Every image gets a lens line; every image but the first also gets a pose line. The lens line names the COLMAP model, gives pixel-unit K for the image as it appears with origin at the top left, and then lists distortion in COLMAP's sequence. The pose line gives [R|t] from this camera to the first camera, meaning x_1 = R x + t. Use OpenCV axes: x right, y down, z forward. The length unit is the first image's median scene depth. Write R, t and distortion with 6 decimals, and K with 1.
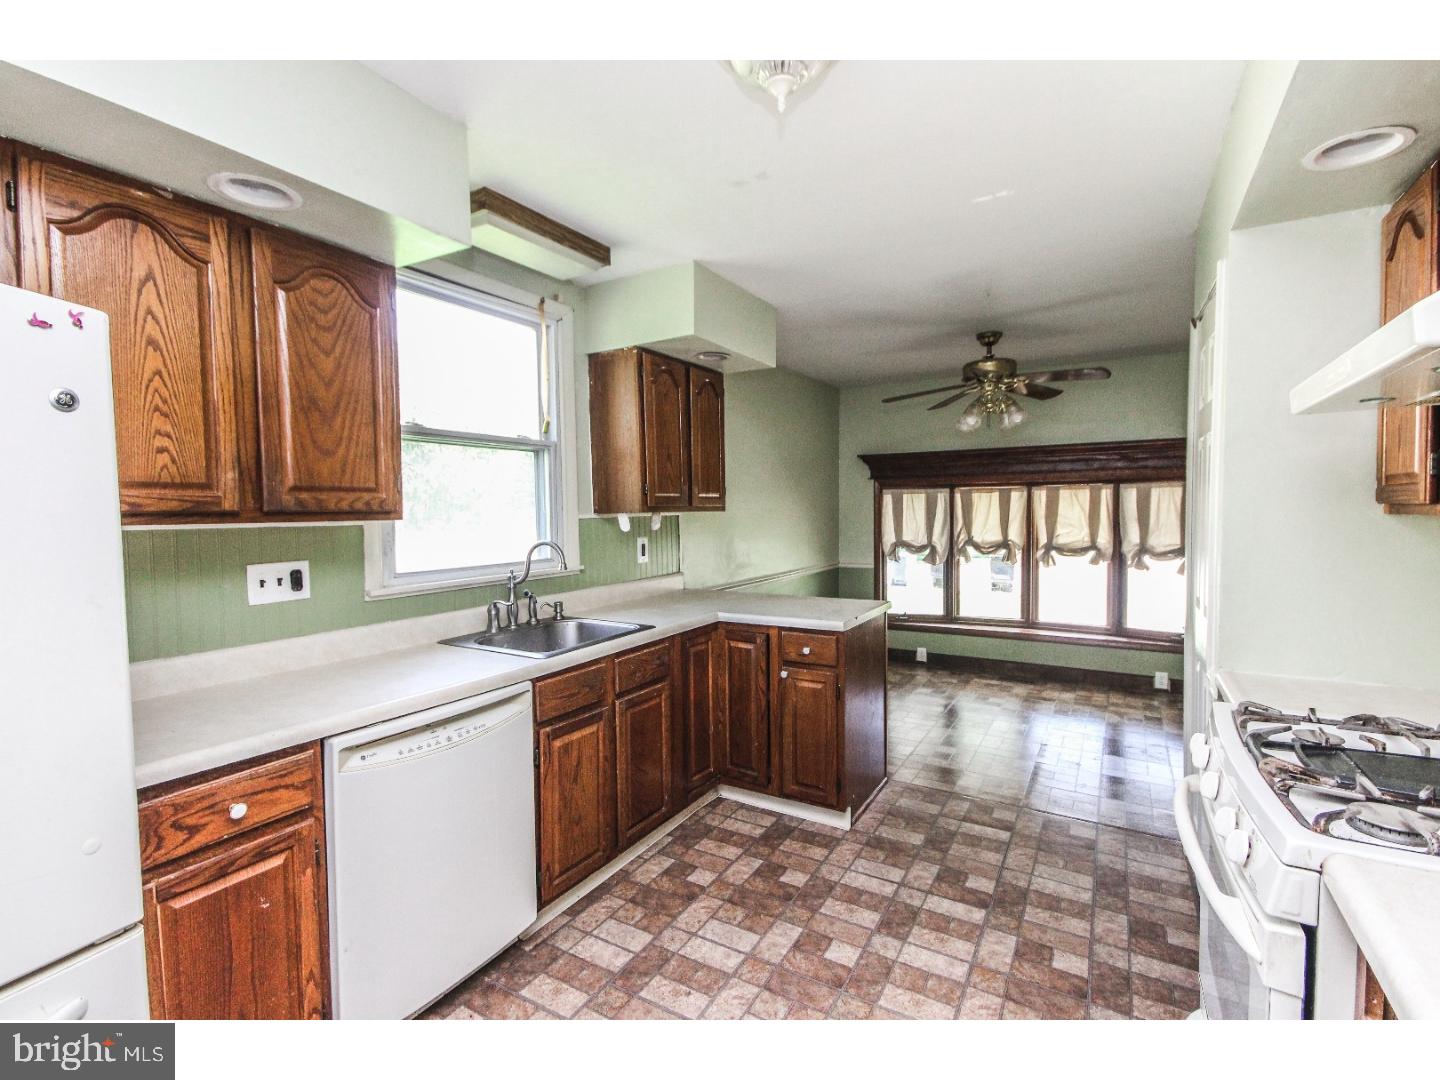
lens RADIAL K [[658.3, 0, 726.5], [0, 658.3, 539.5], [0, 0, 1]] dist [0.021929, -0.000537]
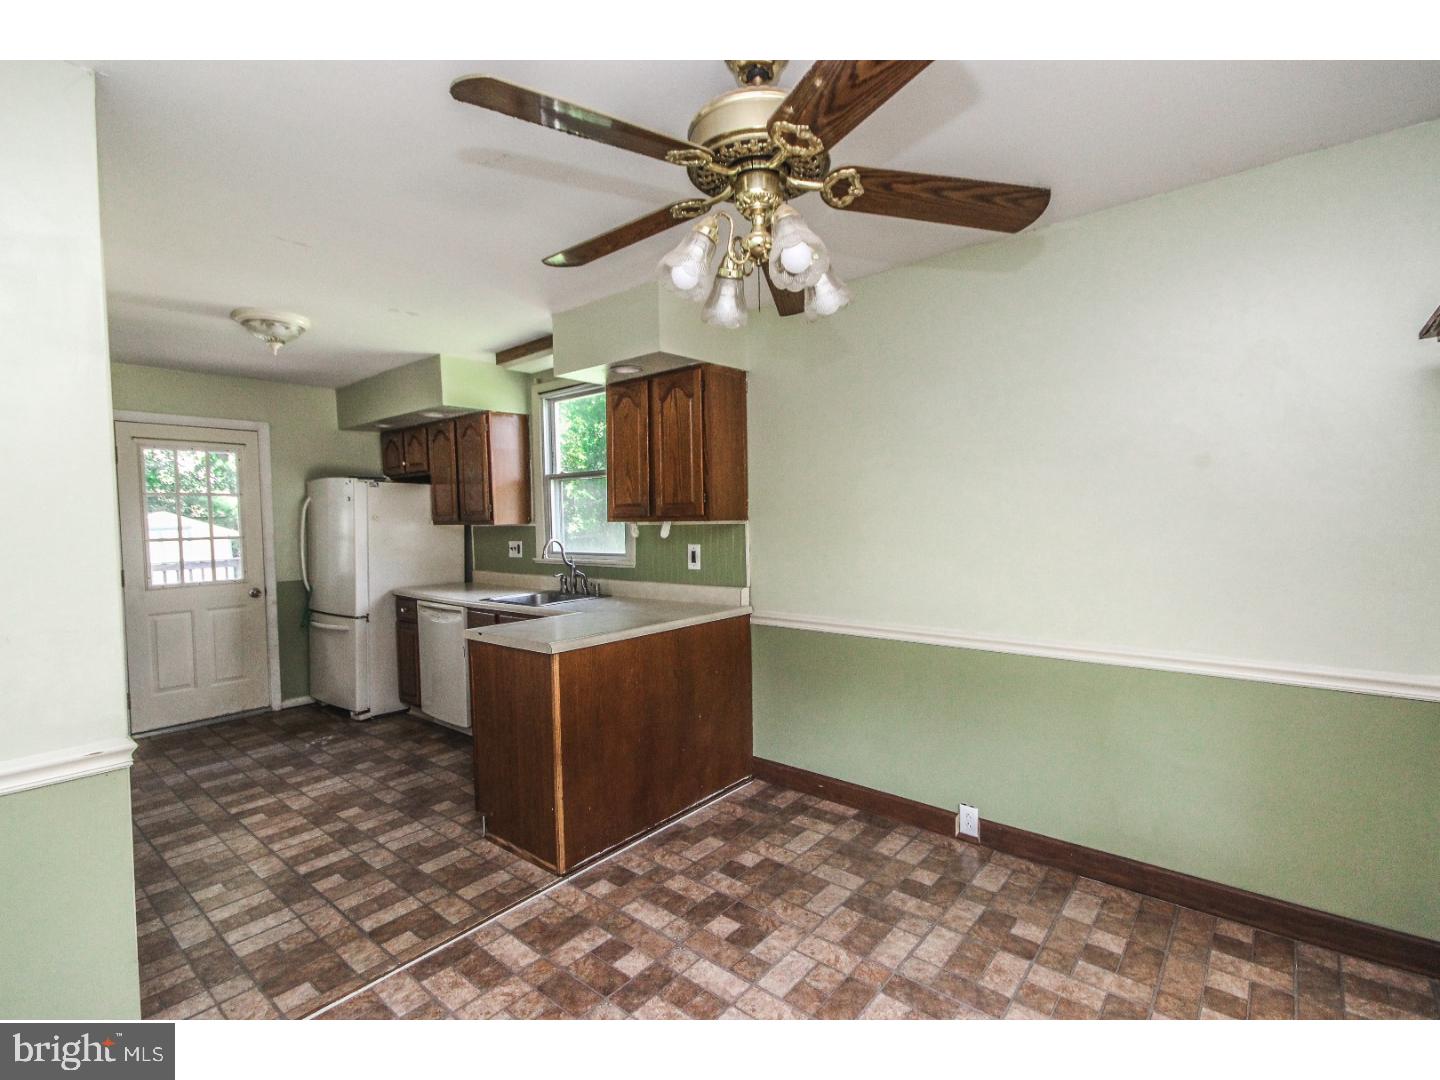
lens RADIAL K [[658.3, 0, 726.1], [0, 658.3, 538.2], [0, 0, 1]] dist [0.021929, -0.000537]
pose [[-0.153088, 0.055600, -0.986647, 1.339366], [-0.022758, 0.997953, 0.059769, -0.114959], [0.987950, 0.031604, -0.151509, 1.811675]]
